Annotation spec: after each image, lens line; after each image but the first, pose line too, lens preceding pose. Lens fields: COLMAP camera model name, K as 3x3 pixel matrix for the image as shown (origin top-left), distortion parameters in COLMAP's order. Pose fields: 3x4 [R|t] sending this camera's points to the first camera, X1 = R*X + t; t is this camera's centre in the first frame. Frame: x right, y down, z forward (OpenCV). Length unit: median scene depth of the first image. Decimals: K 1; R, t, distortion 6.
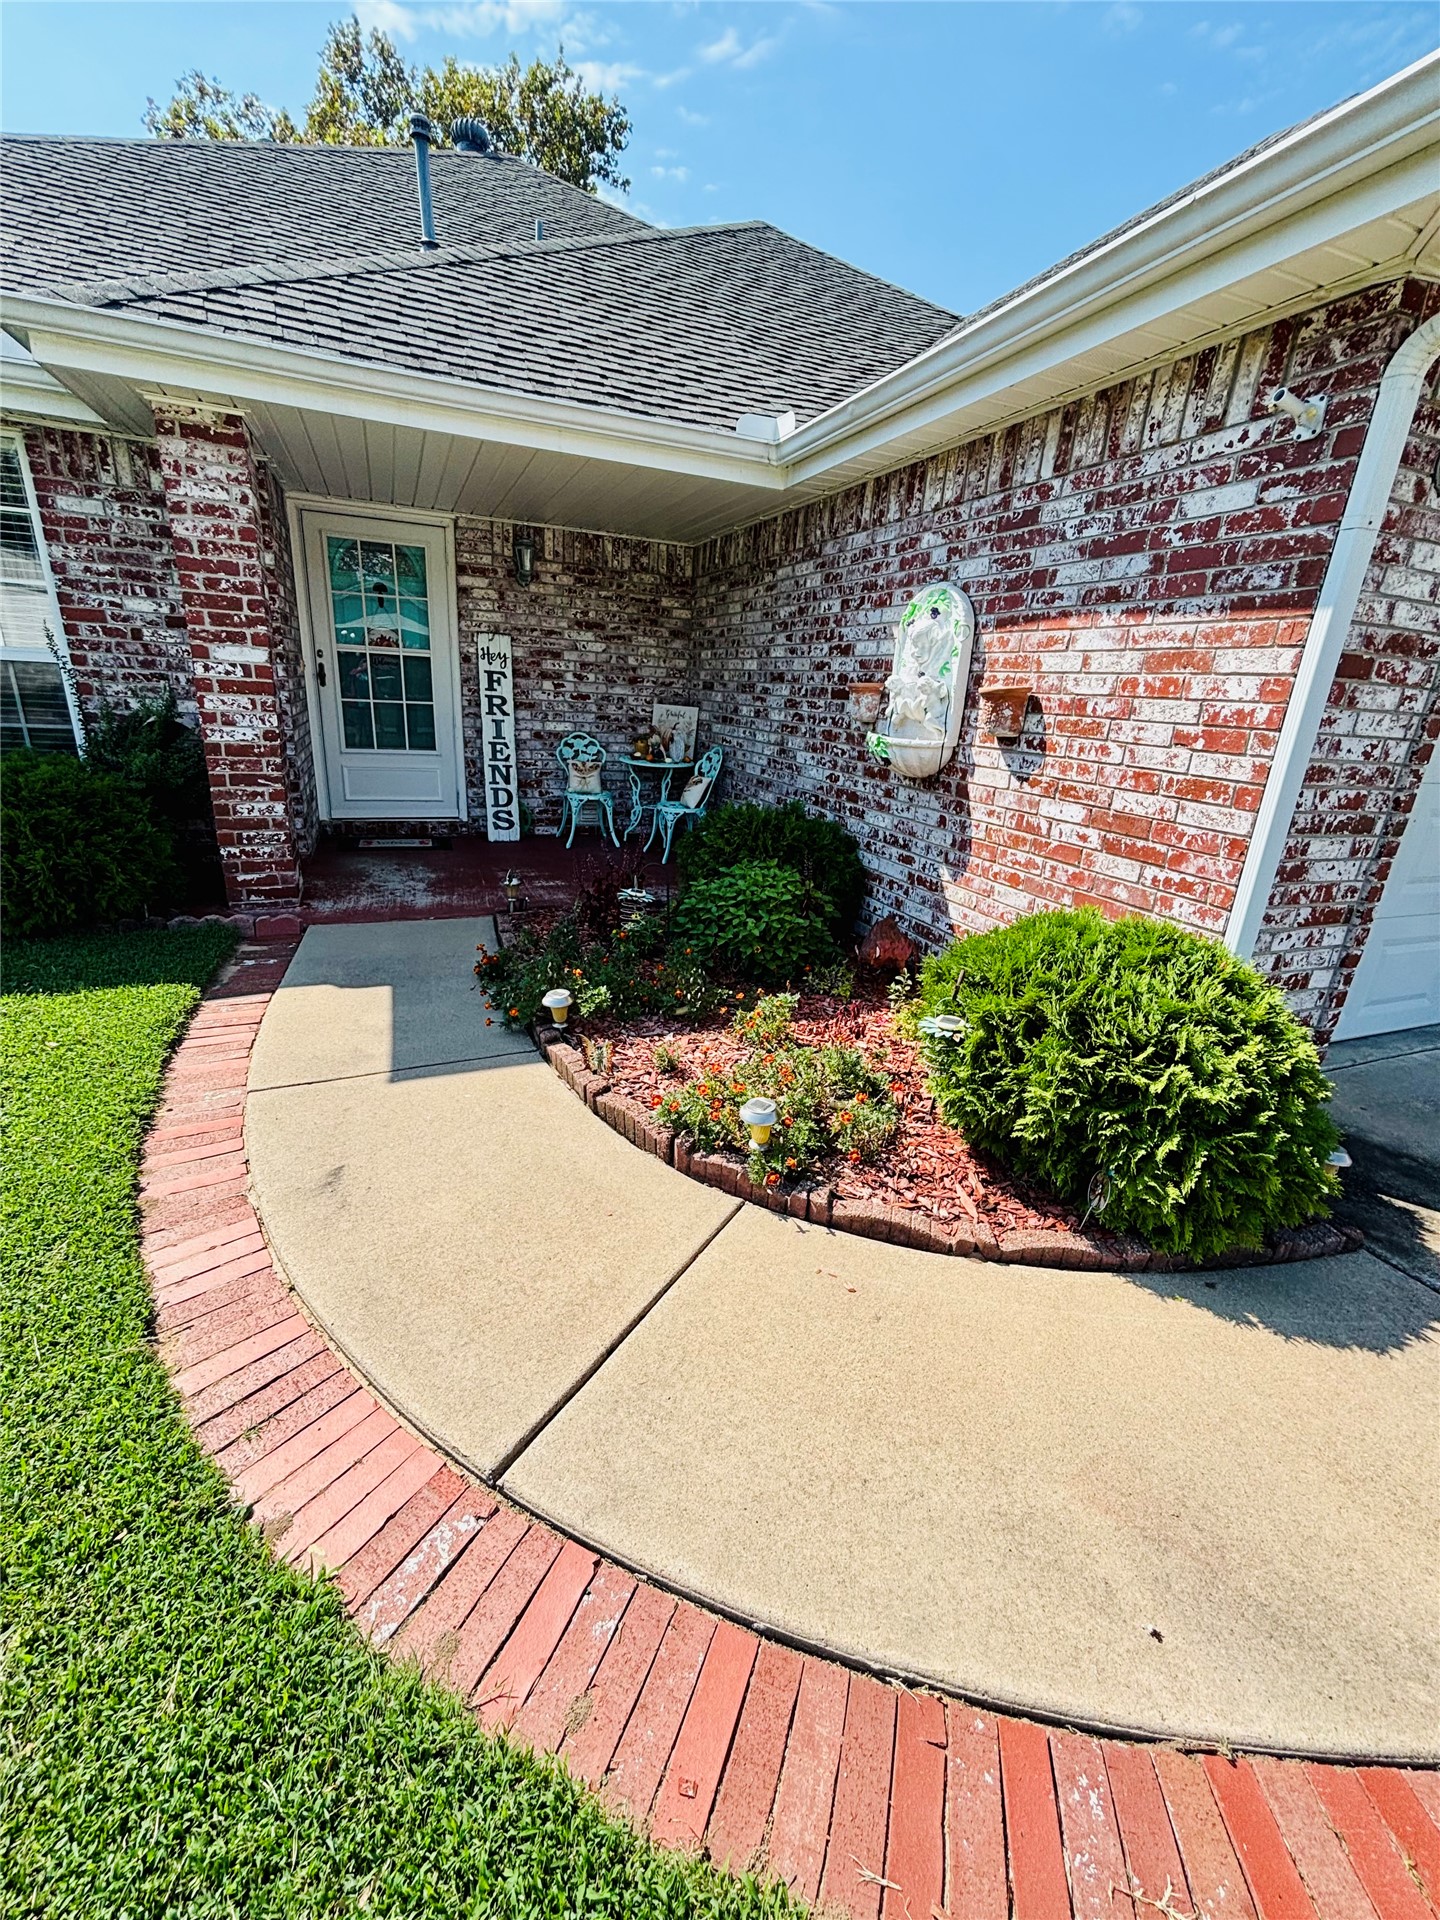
lens RADIAL K [[777.8, 0, 727.5], [0, 777.8, 962.3], [0, 0, 1]] dist [-0.001088, 0.001105]
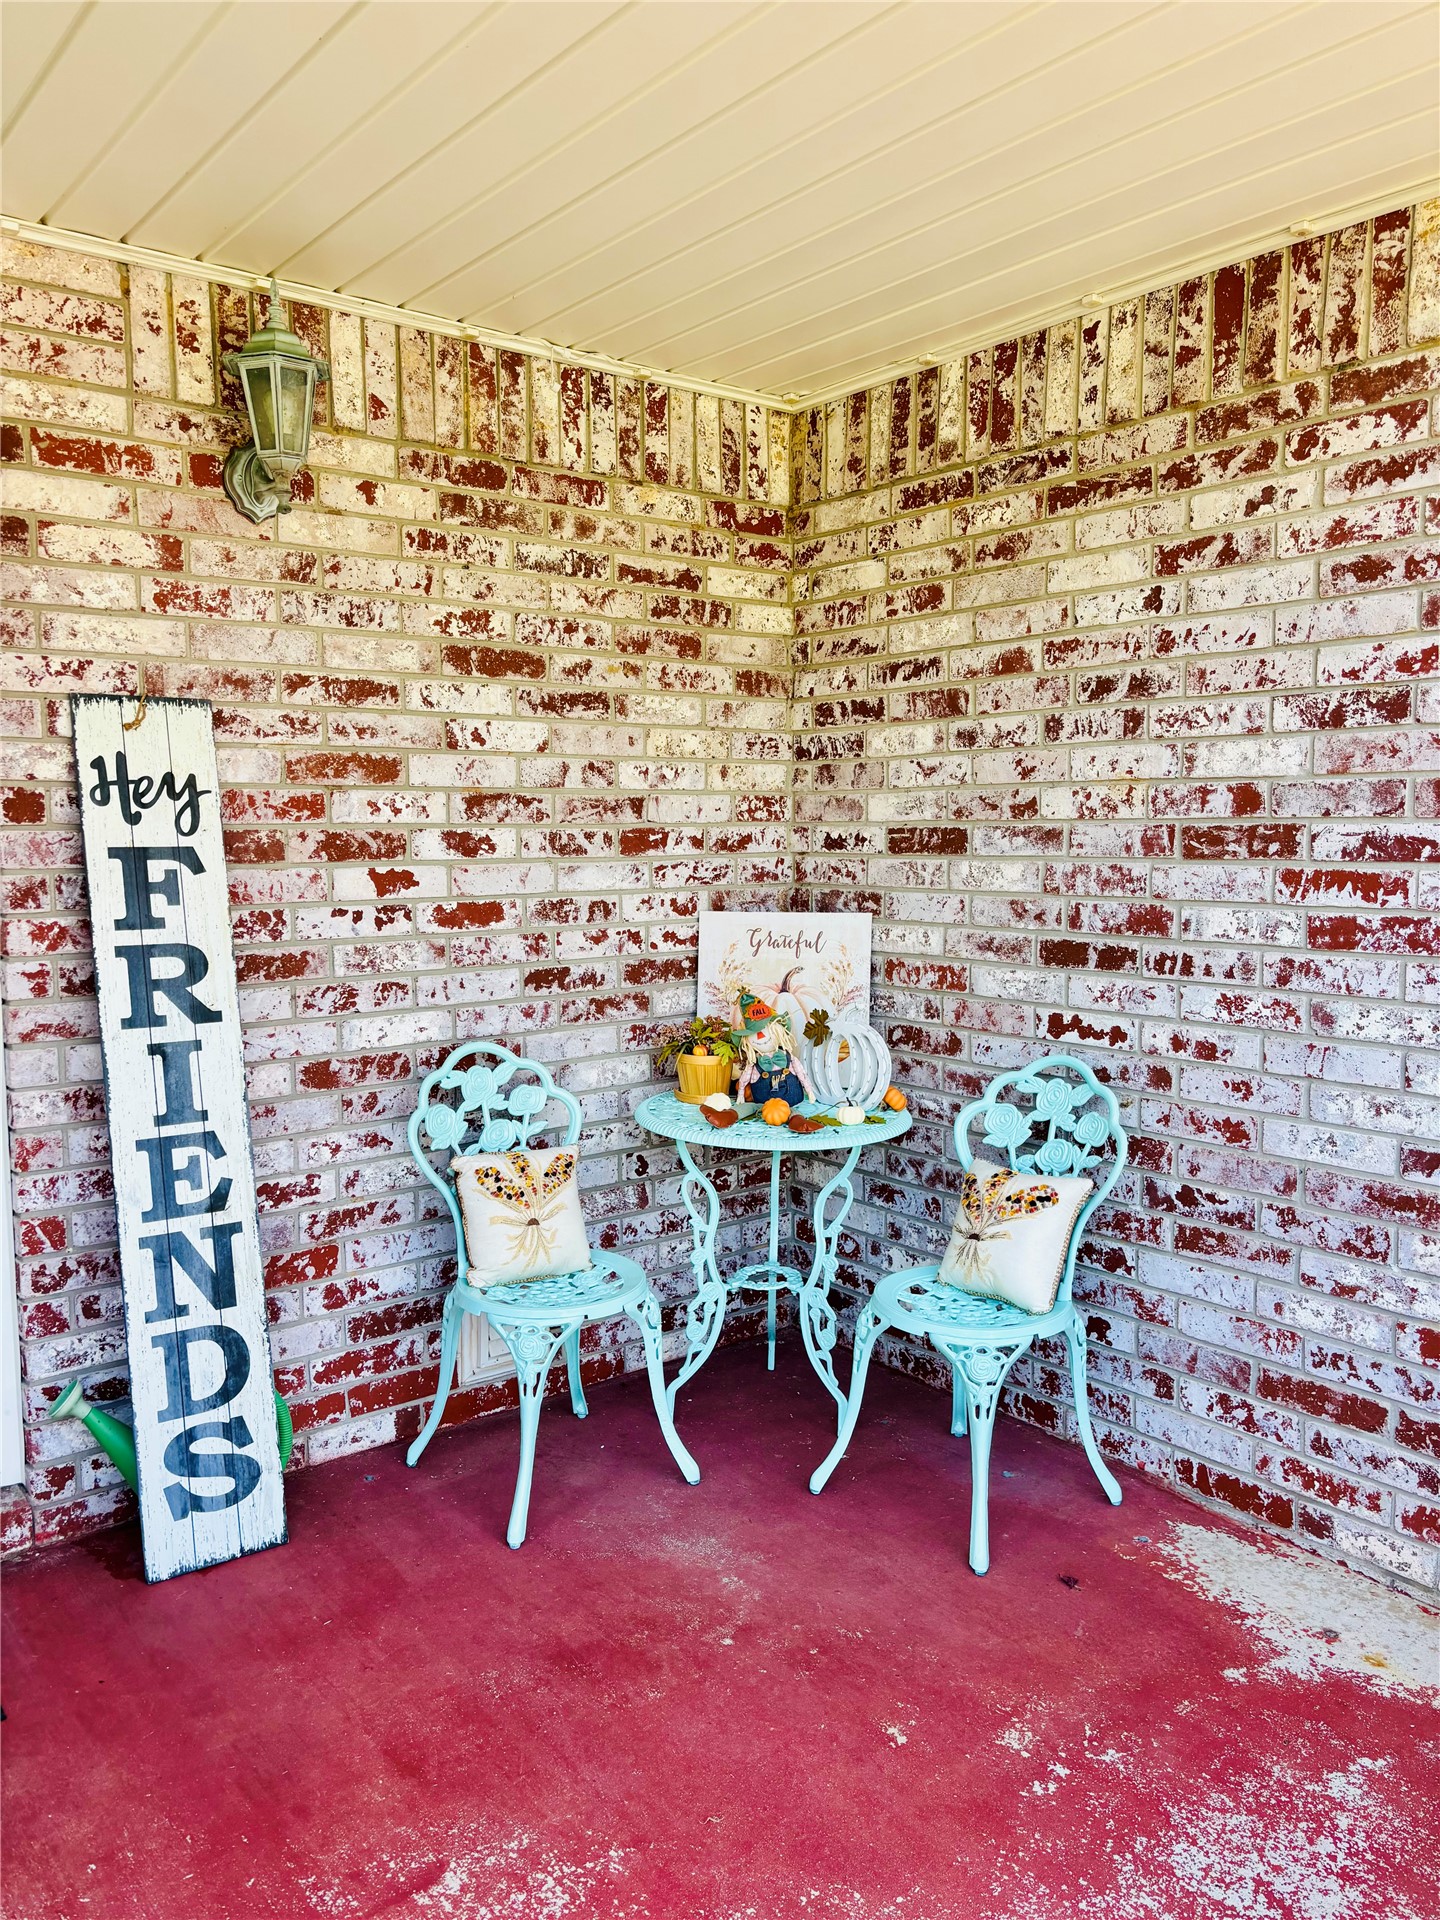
lens RADIAL K [[1457.9, 0, 716.6], [0, 1457.9, 963.5], [0, 0, 1]] dist [0.049032, -0.005469]
pose [[0.957059, -0.092945, 0.274590, -0.261100], [0.153811, 0.965696, -0.209220, -0.219622], [-0.245725, 0.242471, 0.938524, 0.545222]]
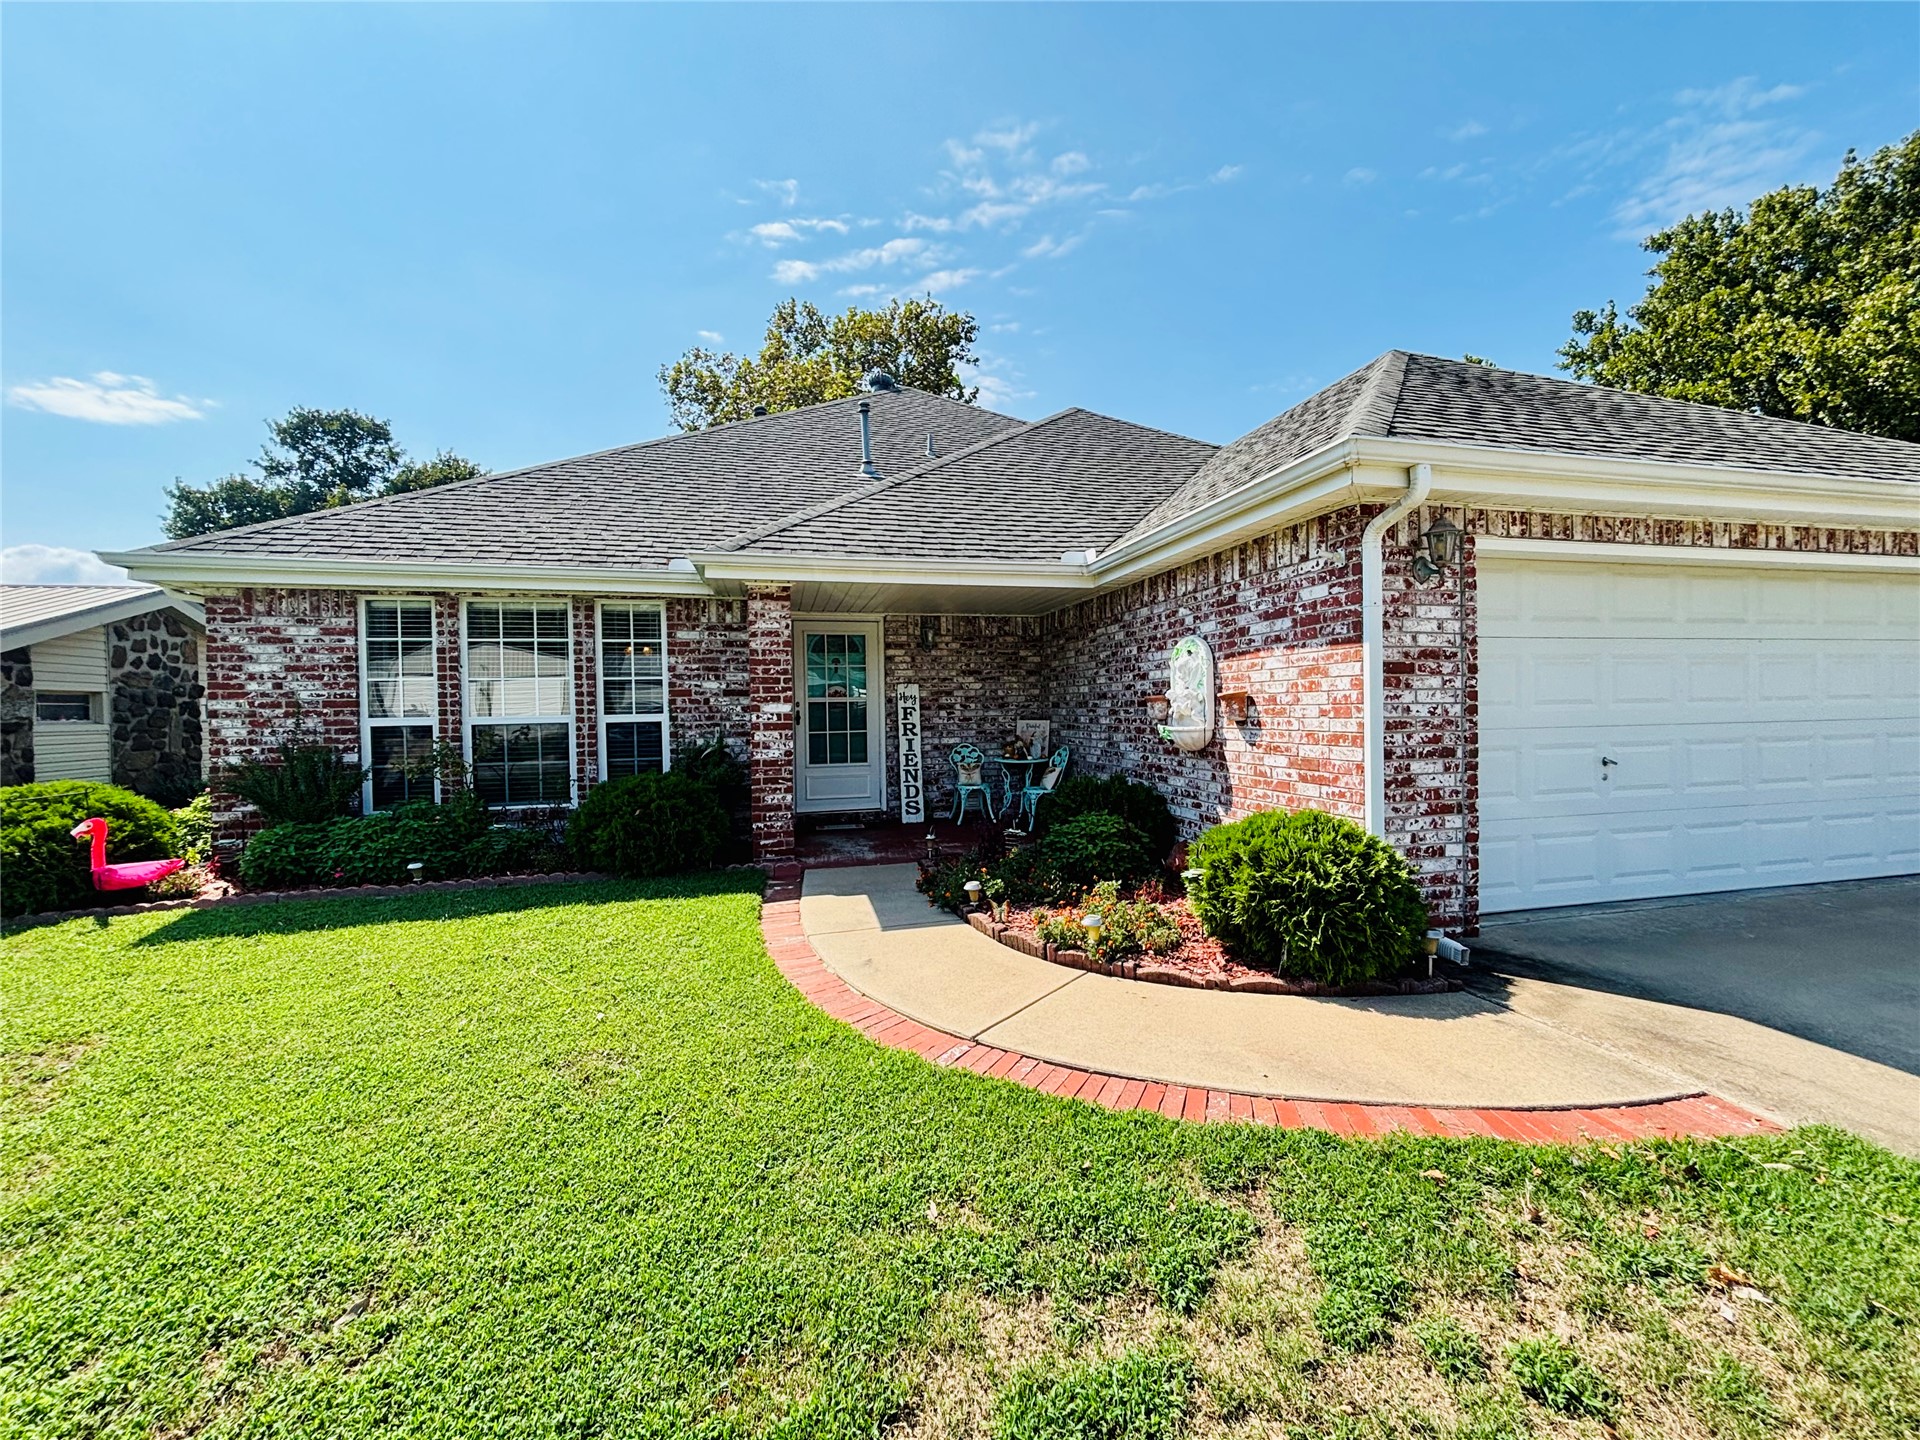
lens RADIAL K [[777.8, 0, 968.2], [0, 777.8, 715.4], [0, 0, 1]] dist [-0.001088, 0.001105]
pose [[0.987024, -0.073659, -0.142681, 0.018447], [0.022839, 0.943944, -0.329315, 0.123146], [0.158940, 0.321783, 0.933378, -0.337161]]
